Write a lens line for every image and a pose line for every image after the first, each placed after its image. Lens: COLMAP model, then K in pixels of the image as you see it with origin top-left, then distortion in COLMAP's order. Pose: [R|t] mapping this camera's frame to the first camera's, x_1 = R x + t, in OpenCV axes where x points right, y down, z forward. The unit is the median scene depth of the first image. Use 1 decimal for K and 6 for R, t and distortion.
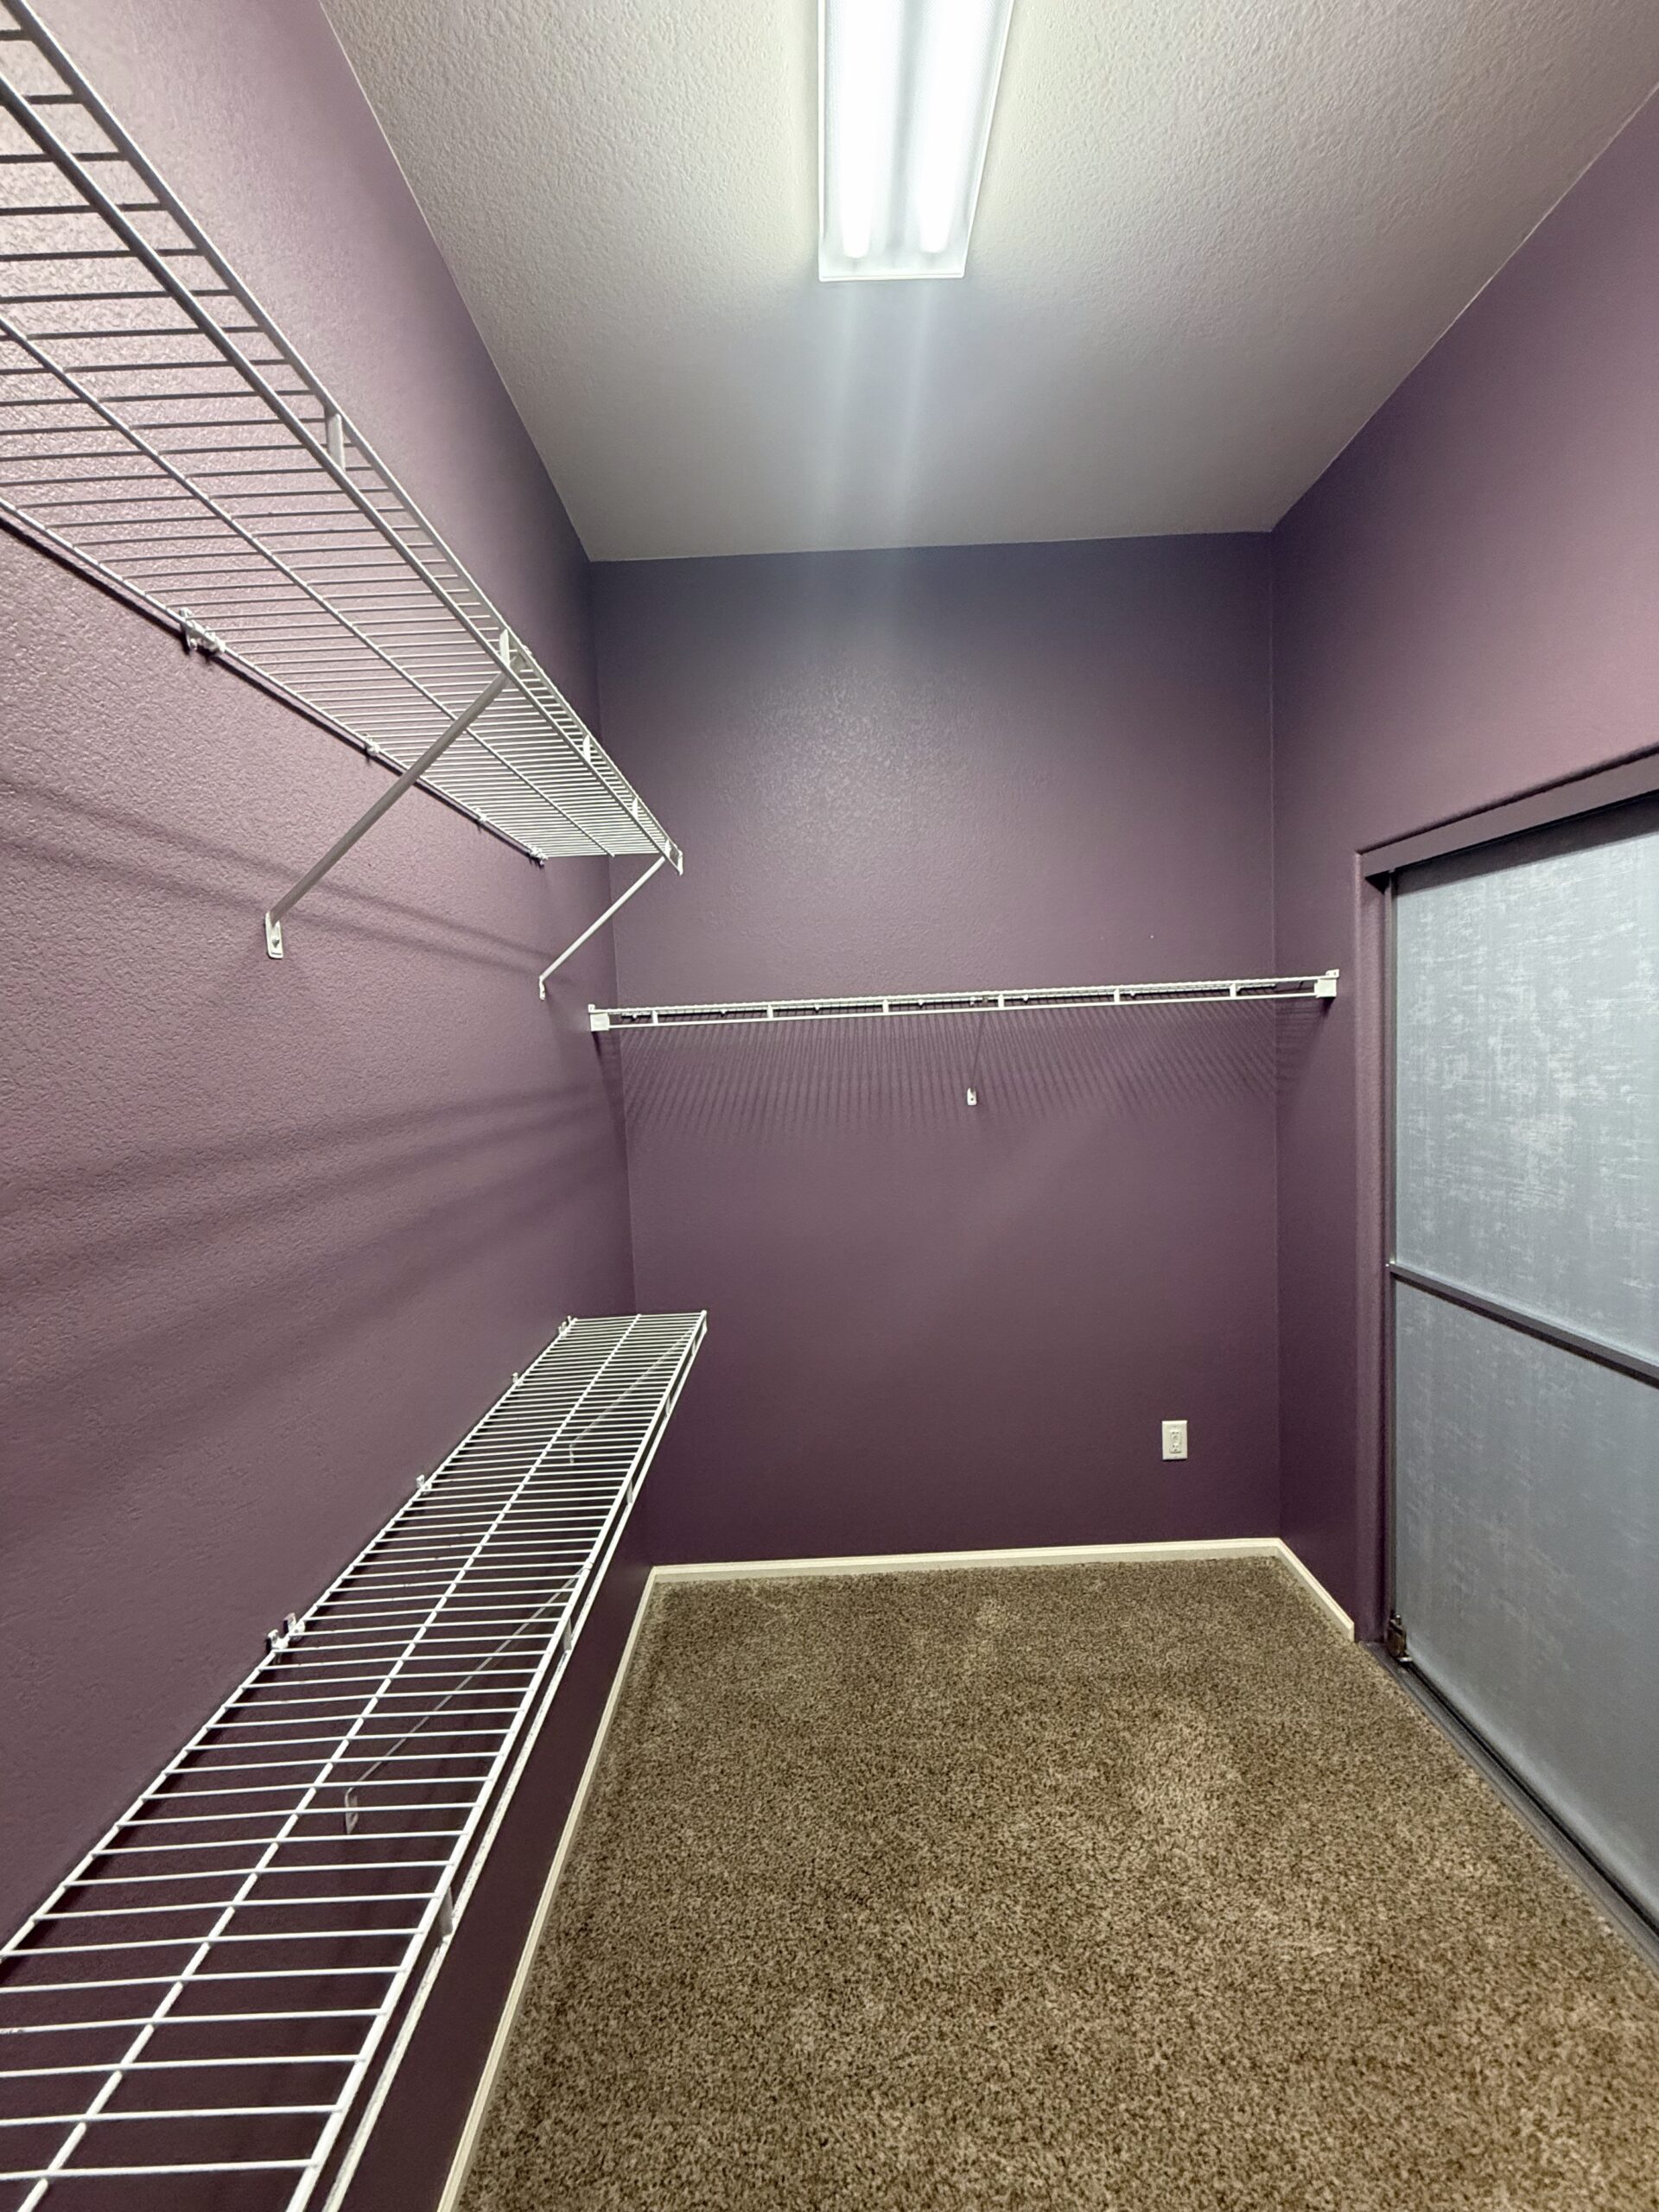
lens RADIAL K [[883.3, 0, 826.7], [0, 883.3, 1110.9], [0, 0, 1]] dist [0.003397, -0.000162]
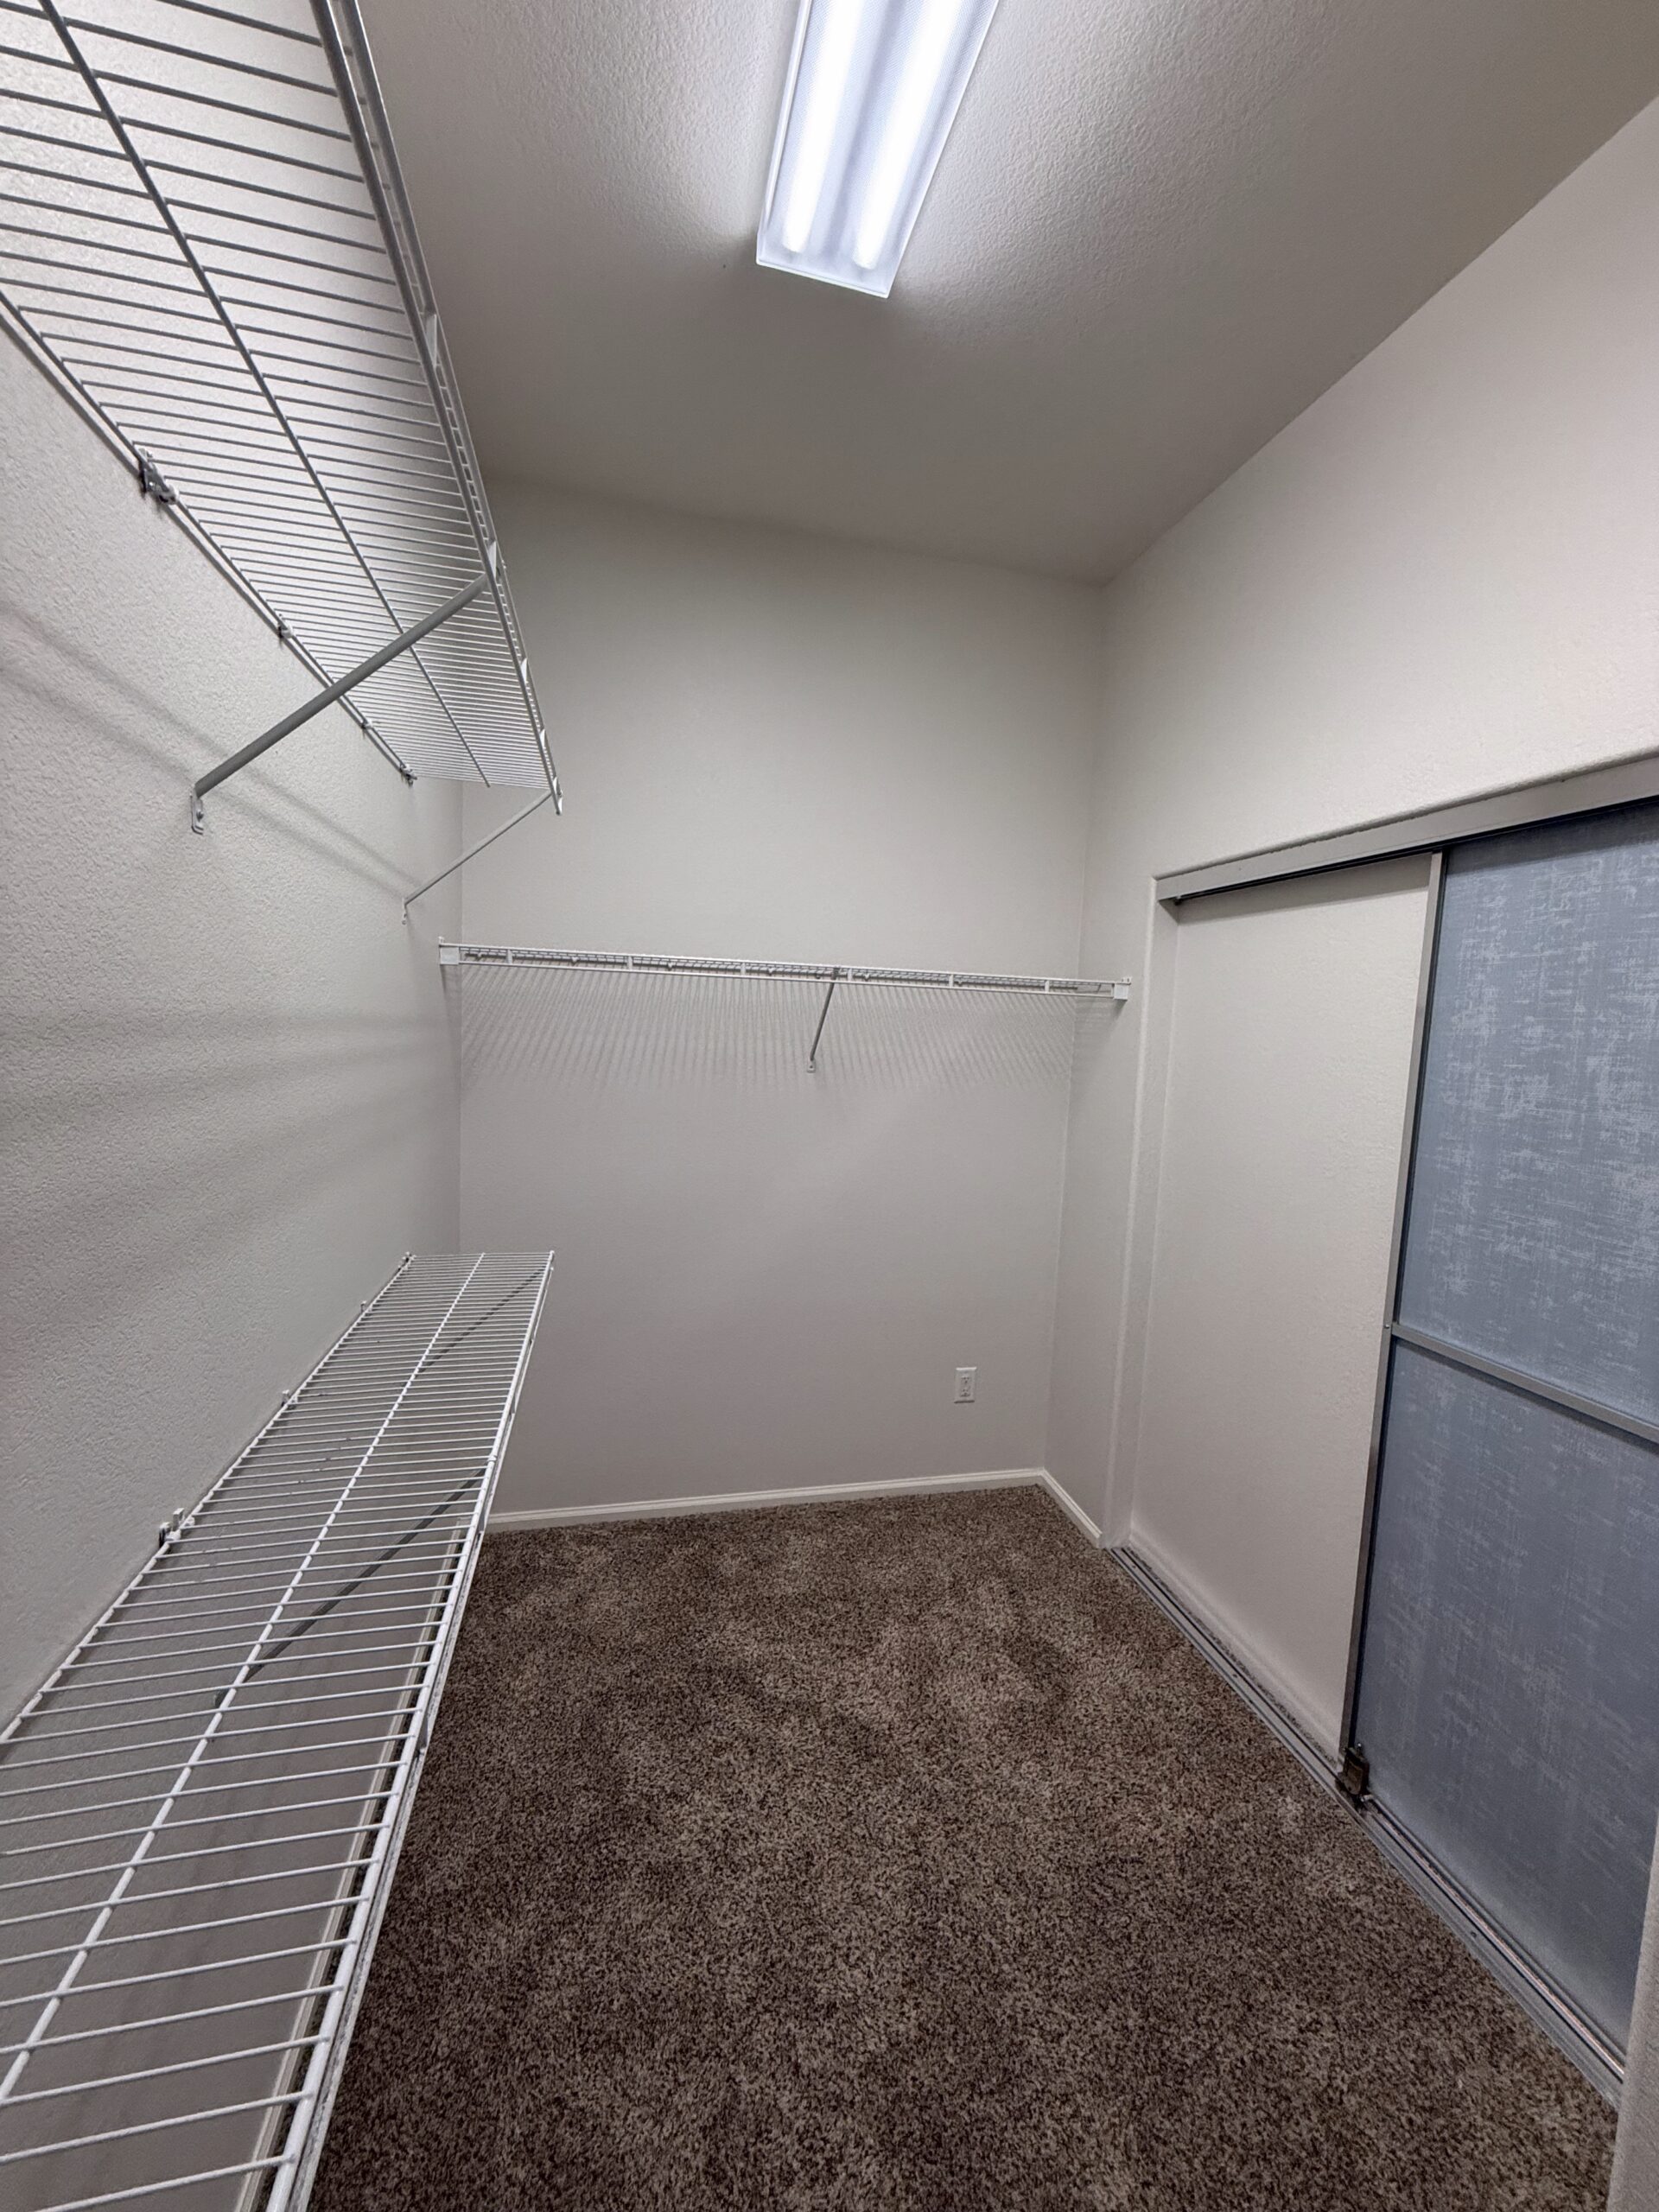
lens RADIAL K [[883.3, 0, 839.0], [0, 883.3, 1096.5], [0, 0, 1]] dist [0.003397, -0.000162]
pose [[0.969797, 0.063316, 0.235553, -0.076812], [-0.065015, 0.997884, -0.000556, -0.004400], [-0.235089, -0.014775, 0.971861, 0.375581]]
